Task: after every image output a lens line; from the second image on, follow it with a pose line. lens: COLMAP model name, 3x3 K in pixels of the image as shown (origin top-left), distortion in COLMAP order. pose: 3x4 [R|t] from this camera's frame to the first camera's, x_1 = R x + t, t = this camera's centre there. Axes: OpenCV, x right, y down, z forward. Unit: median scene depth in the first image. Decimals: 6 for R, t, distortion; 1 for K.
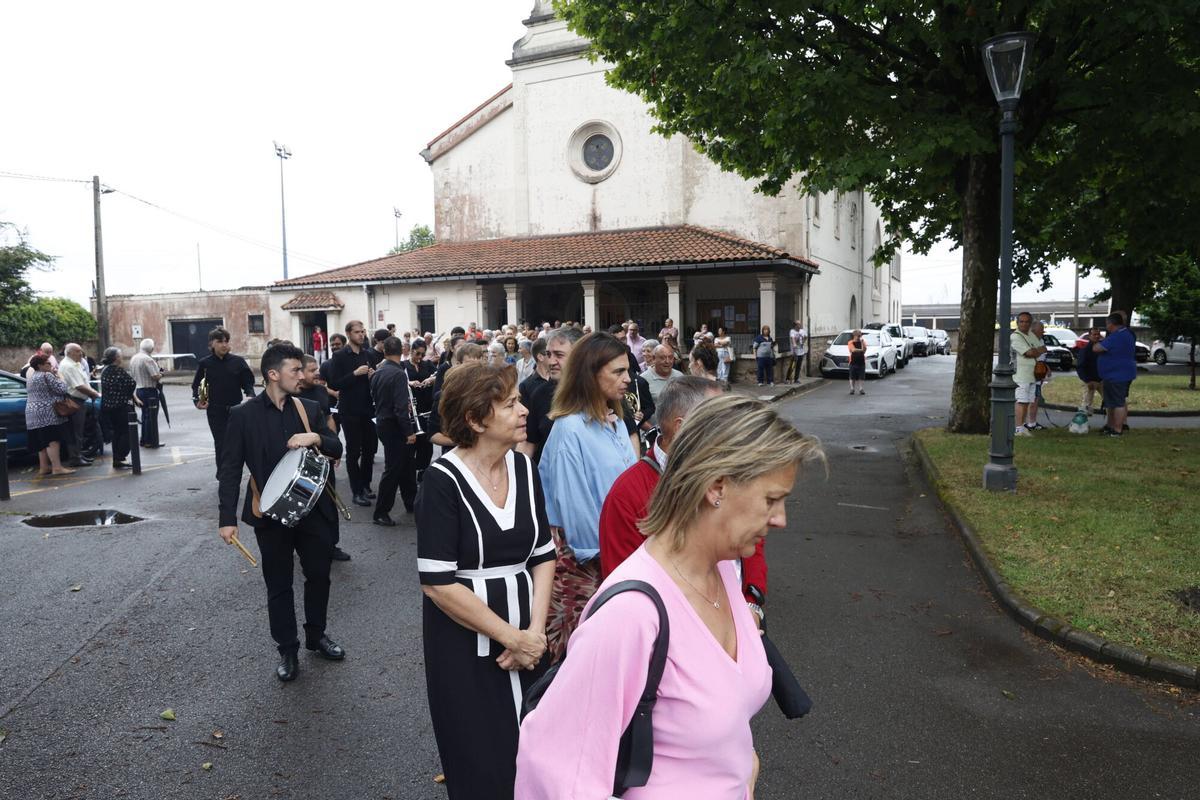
lens RADIAL K [[820.1, 0, 595.4], [0, 820.1, 407.6], [0, 0, 1]] dist [-0.118724, 0.096431]
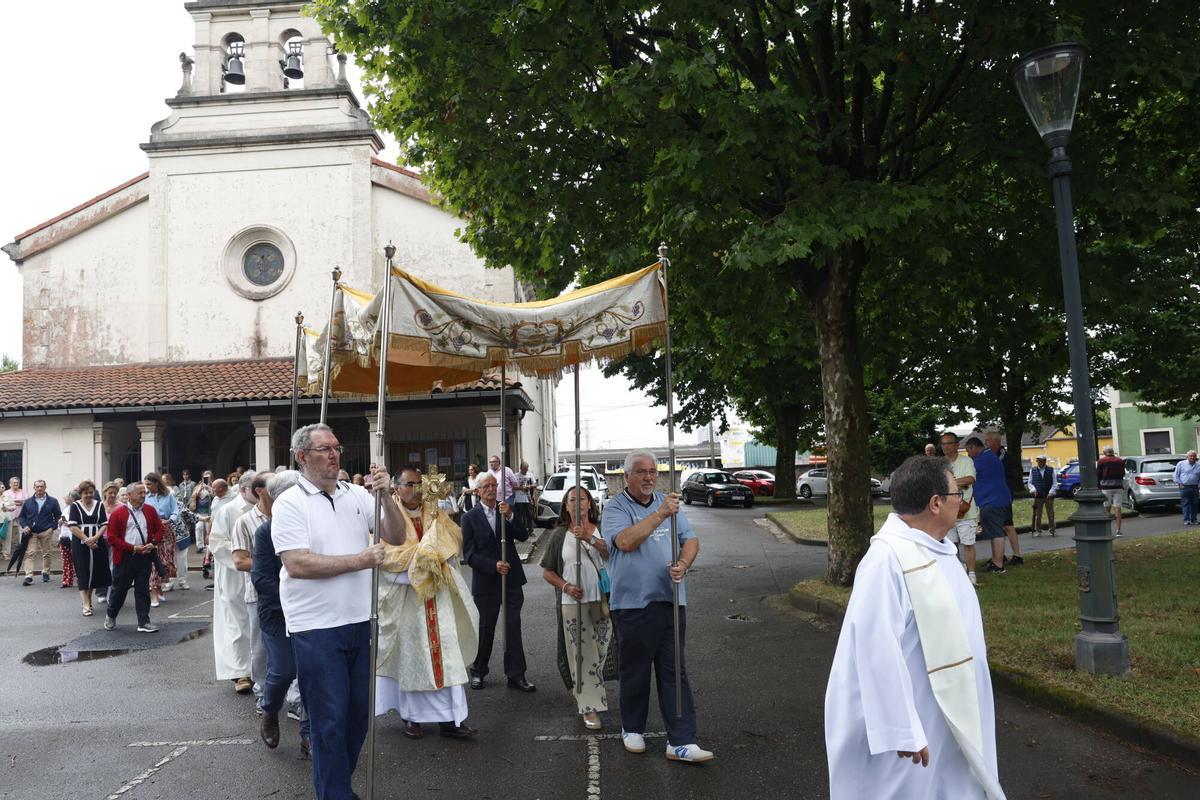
lens RADIAL K [[821.5, 0, 592.0], [0, 821.5, 405.1], [0, 0, 1]] dist [-0.117150, 0.095199]
pose [[0.895982, 0.013919, 0.443871, -0.063490], [0.070297, 0.982462, -0.172706, -0.011225], [-0.438490, 0.185944, 0.879290, 0.179310]]
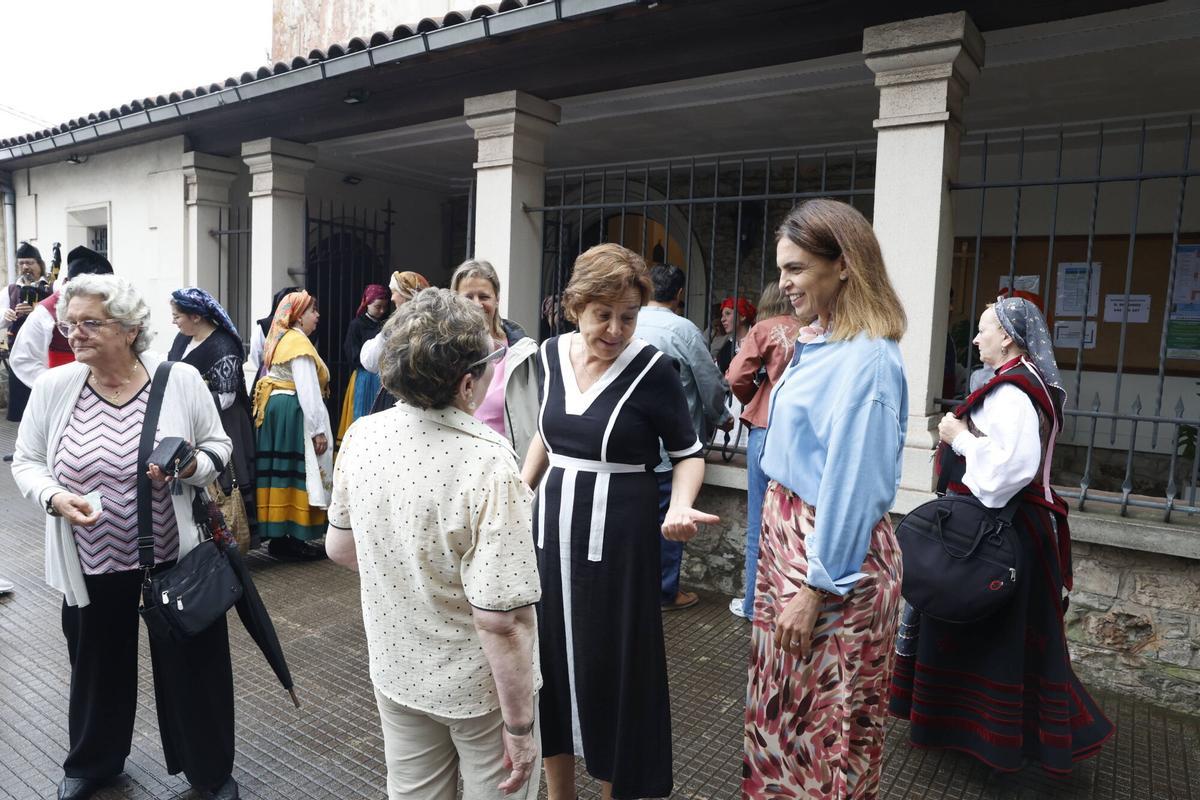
lens RADIAL K [[821.5, 0, 592.0], [0, 821.5, 405.1], [0, 0, 1]] dist [-0.117150, 0.095199]
pose [[0.986433, 0.071322, -0.147865, 0.053311], [-0.071847, 0.997414, 0.001796, -0.070076], [0.147611, 0.008852, 0.989006, 0.742086]]
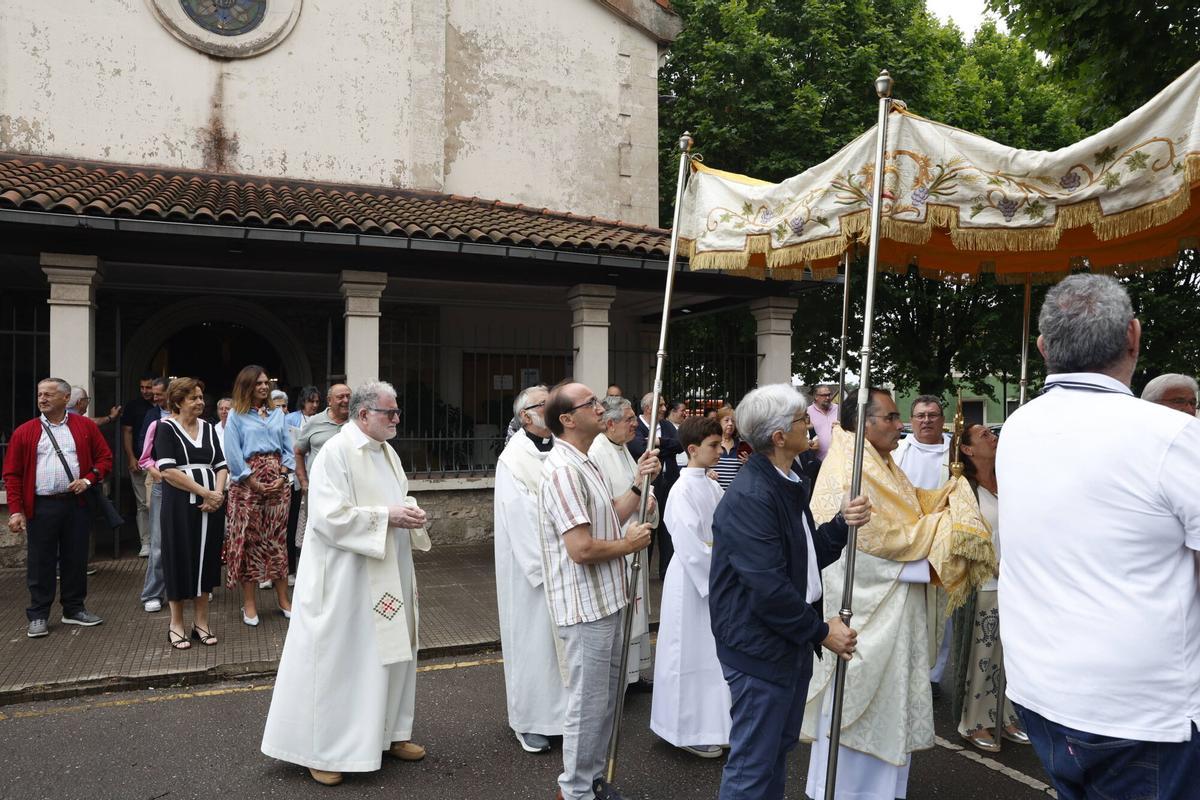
lens RADIAL K [[821.5, 0, 592.0], [0, 821.5, 405.1], [0, 0, 1]] dist [-0.117150, 0.095199]
pose [[0.633126, 0.022602, 0.773719, -0.205581], [0.066836, 0.994244, -0.083735, -0.058408], [-0.771158, 0.104727, 0.627971, 0.666908]]
